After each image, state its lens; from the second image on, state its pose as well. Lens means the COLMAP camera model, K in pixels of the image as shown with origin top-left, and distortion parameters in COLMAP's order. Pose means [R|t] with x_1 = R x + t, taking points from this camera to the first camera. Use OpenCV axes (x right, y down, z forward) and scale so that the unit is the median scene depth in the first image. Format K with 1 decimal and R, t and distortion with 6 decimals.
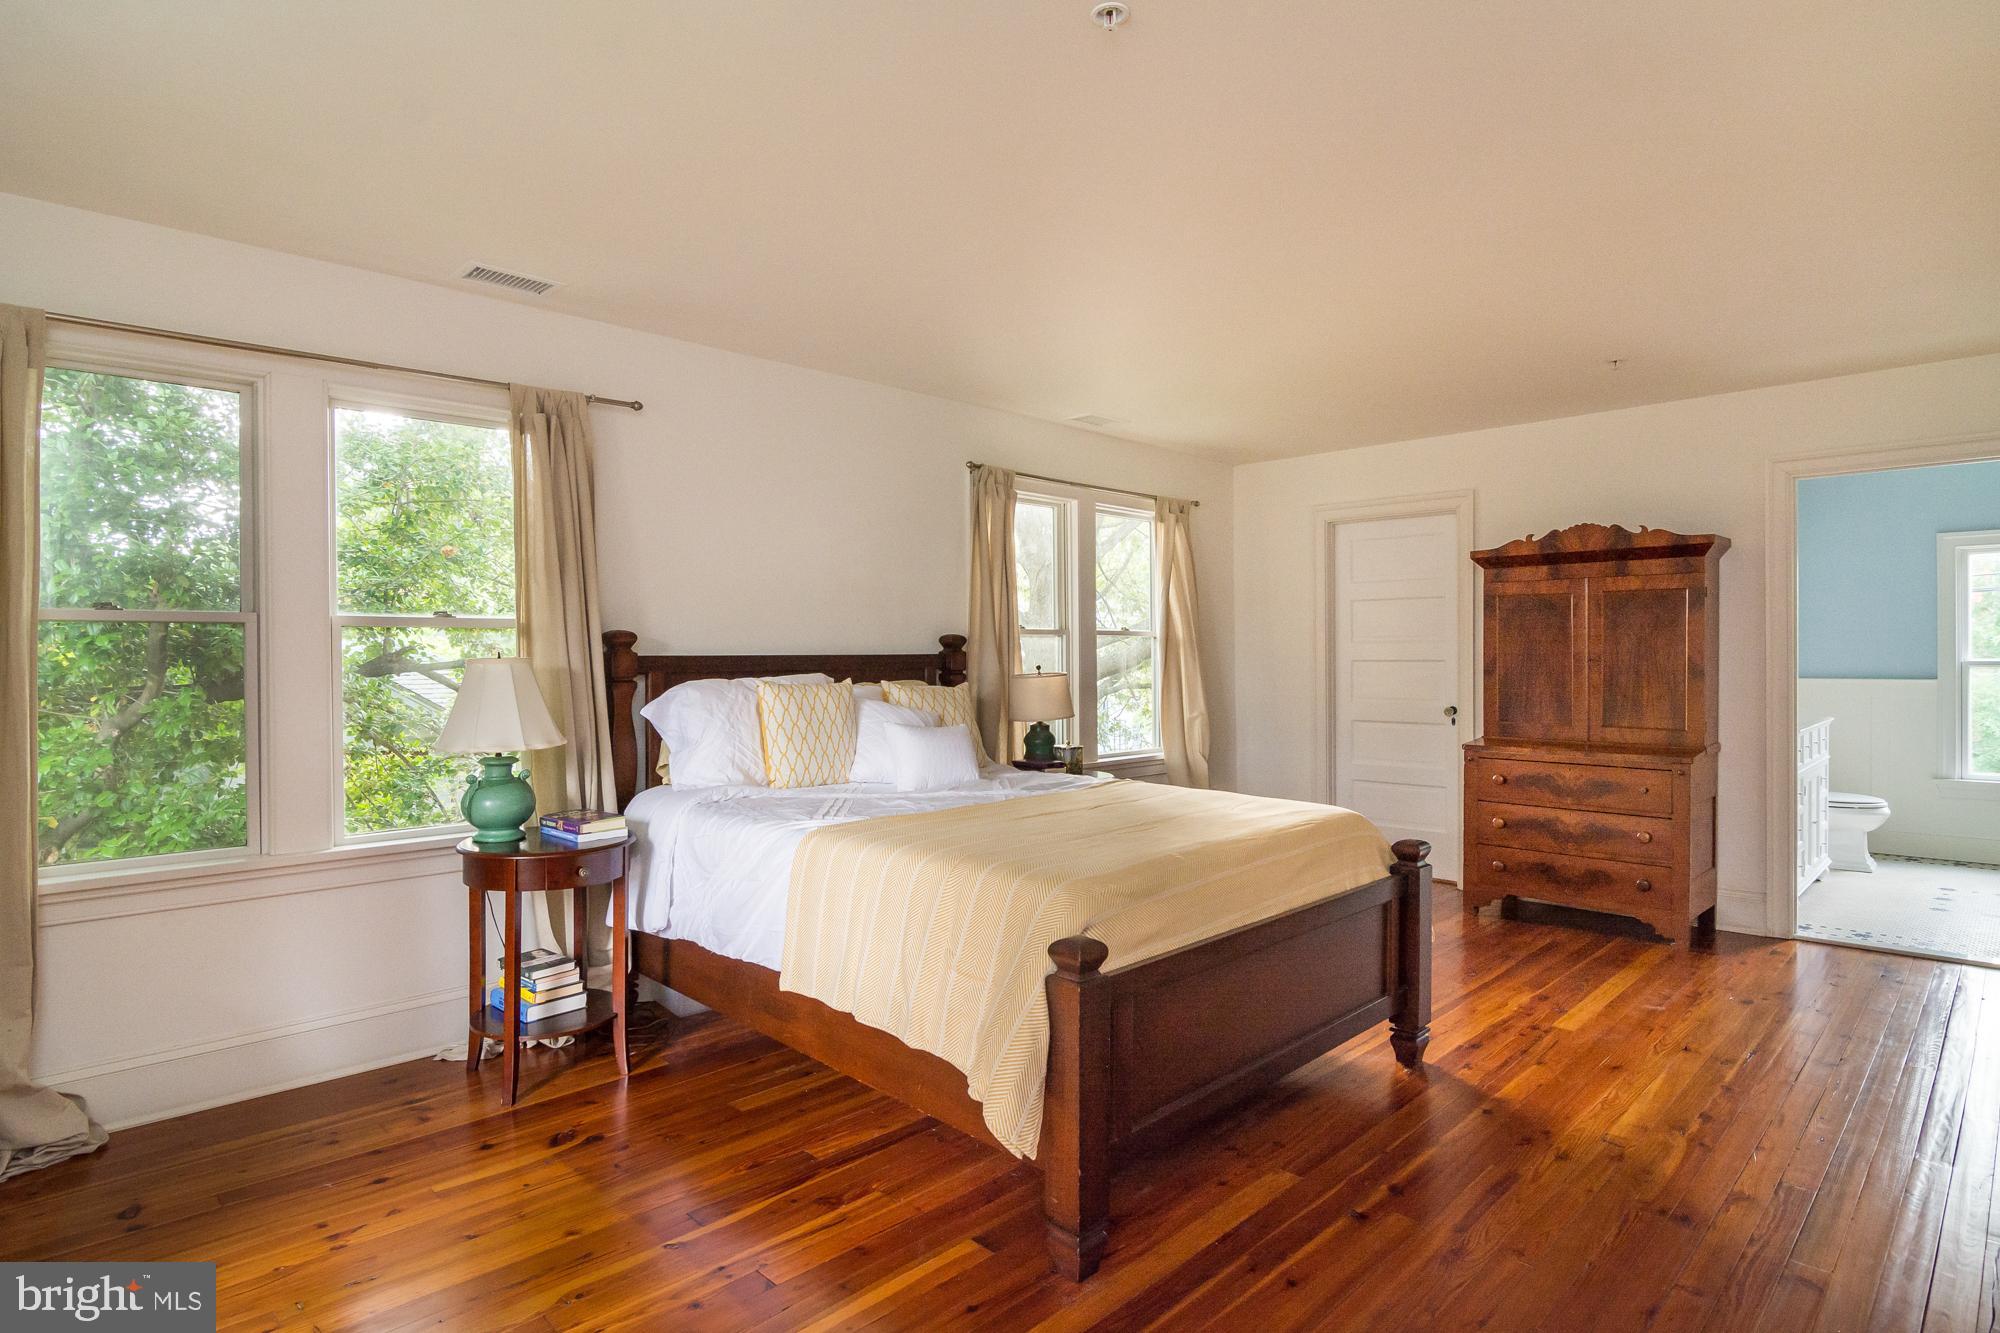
lens RADIAL K [[1035.7, 0, 1000.0], [0, 1035.7, 666.5], [0, 0, 1]] dist [0.002911, 0.000235]
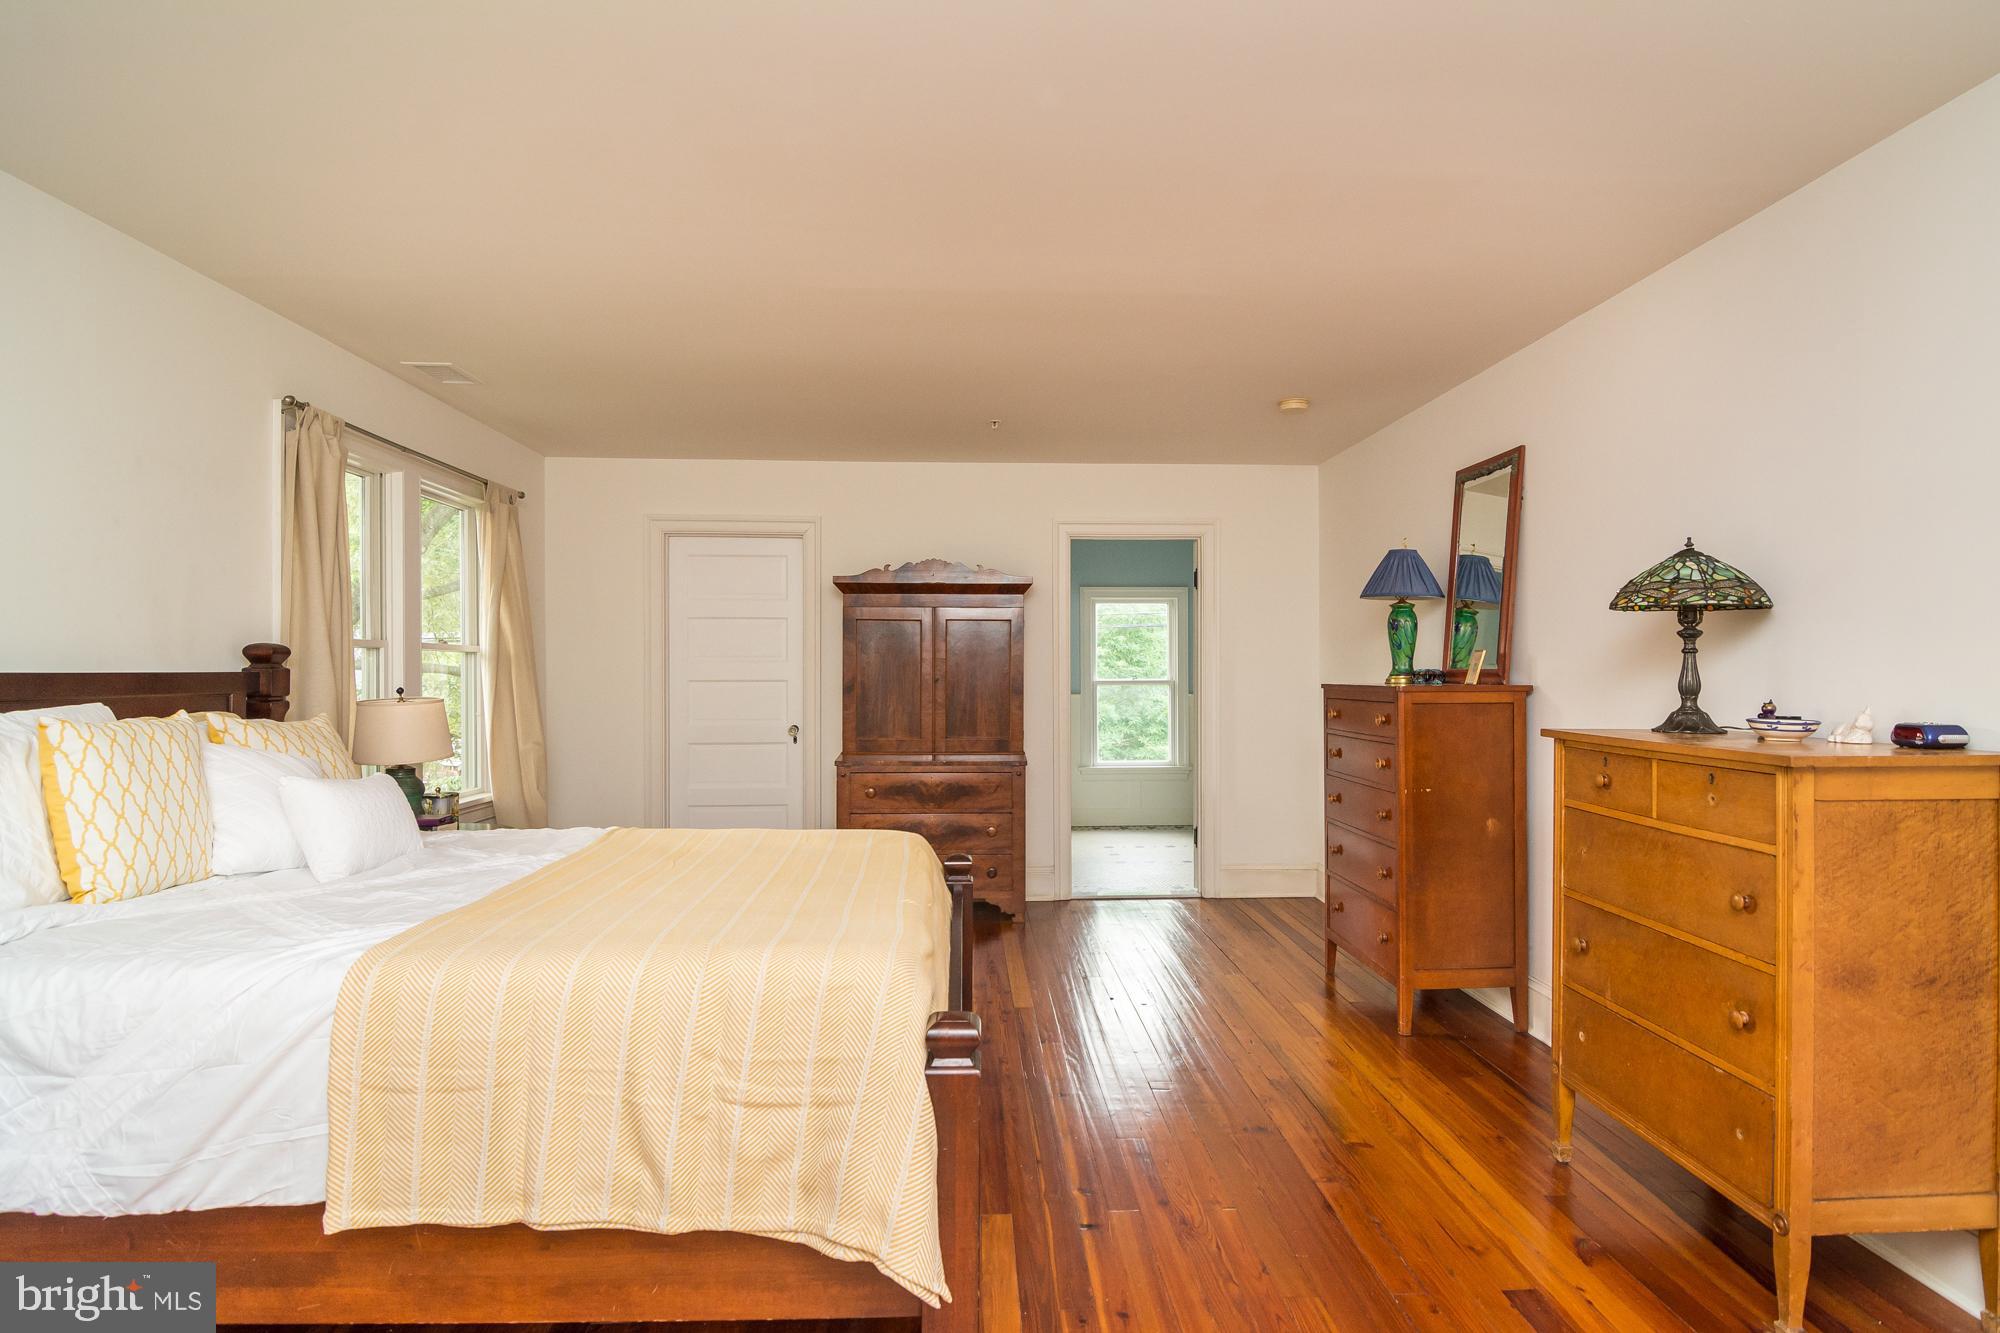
lens RADIAL K [[1053.9, 0, 1000.0], [0, 1053.9, 666.5], [0, 0, 1]] dist [0.004028, -0.000358]
pose [[0.678961, 0.008064, 0.734130, -0.229078], [0.005699, 0.999852, -0.016253, -0.001571], [-0.734153, 0.015219, 0.678814, 0.169908]]
